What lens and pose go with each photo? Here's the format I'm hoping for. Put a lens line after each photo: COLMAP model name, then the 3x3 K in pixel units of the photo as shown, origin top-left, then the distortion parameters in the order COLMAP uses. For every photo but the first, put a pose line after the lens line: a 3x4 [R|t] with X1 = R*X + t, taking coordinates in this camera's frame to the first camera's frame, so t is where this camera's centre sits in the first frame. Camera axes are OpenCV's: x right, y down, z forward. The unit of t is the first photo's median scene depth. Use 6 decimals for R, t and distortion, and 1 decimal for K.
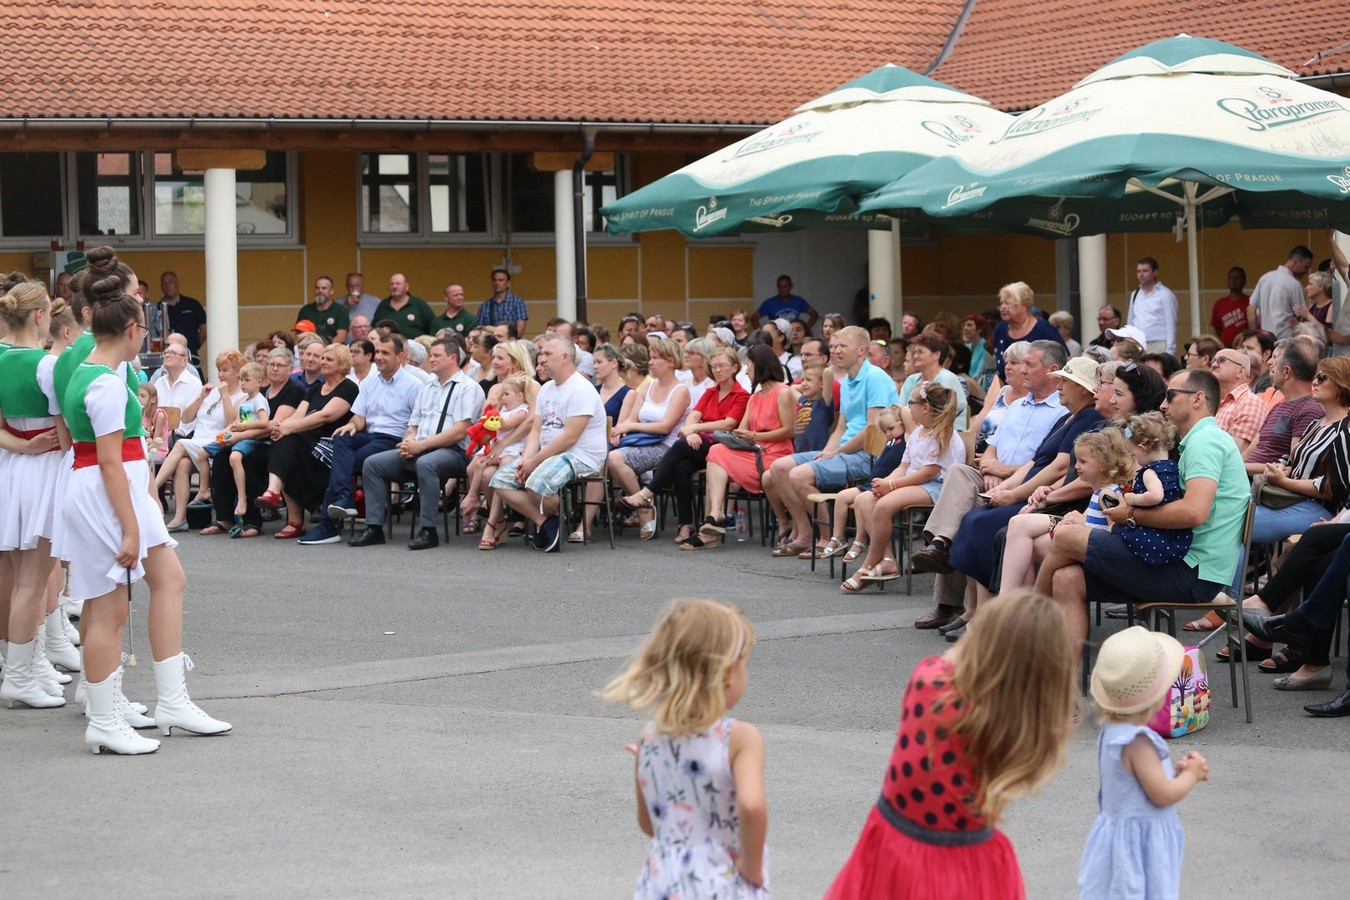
lens RADIAL K [[2803.1, 0, 675.0], [0, 2803.1, 450.0], [0, 0, 1]] dist [-0.291481, 0.163649]
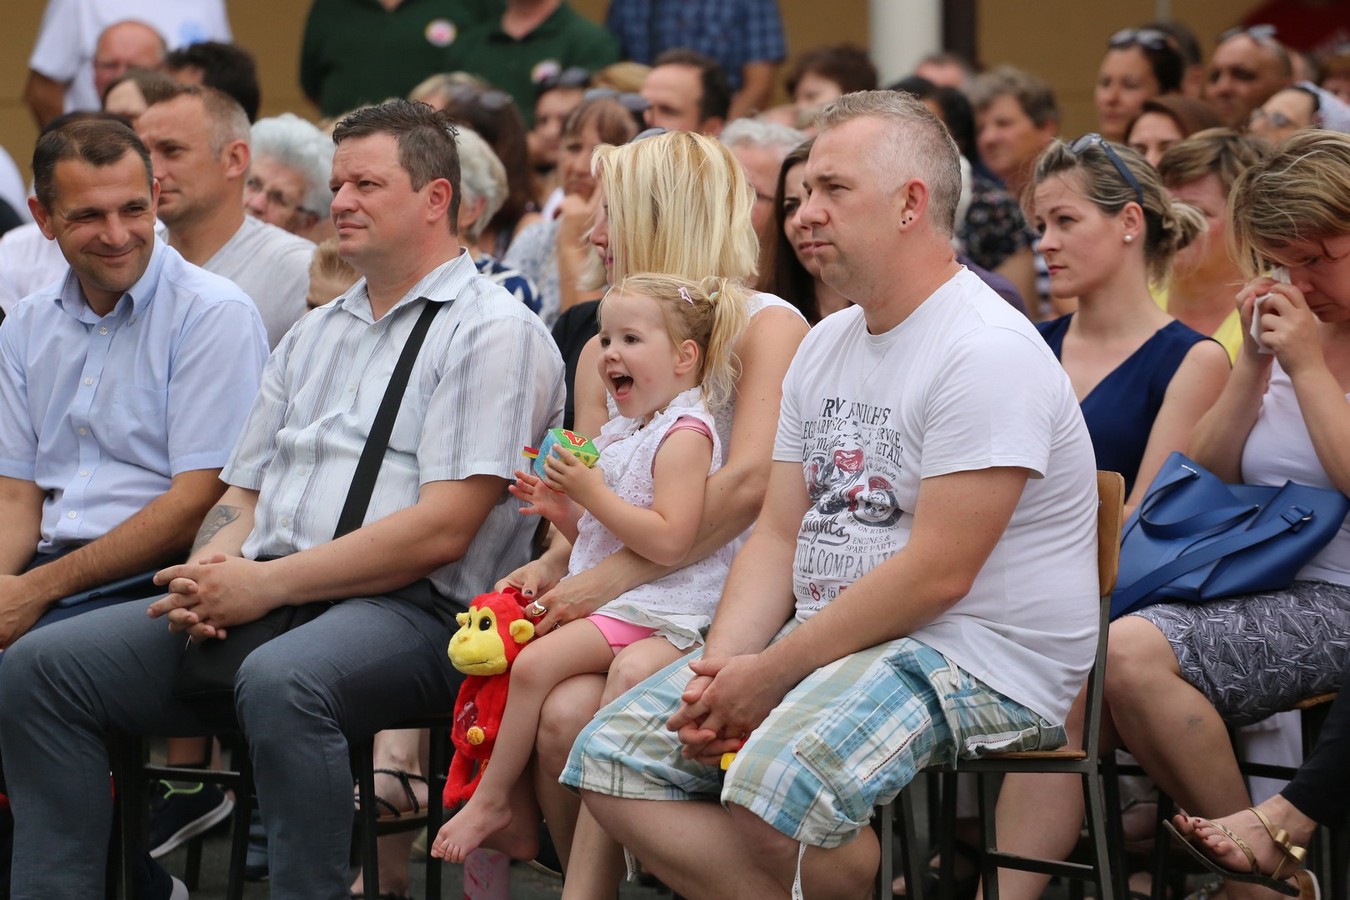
lens RADIAL K [[7453.0, 0, 675.0], [0, 7453.0, 450.0], [0, 0, 1]] dist [2.332630, 7.256747]
pose [[0.997085, 0.013184, -0.075157, -0.013043], [-0.012916, 0.999908, 0.004056, -0.015361], [0.075204, -0.003073, 0.997163, 0.400427]]
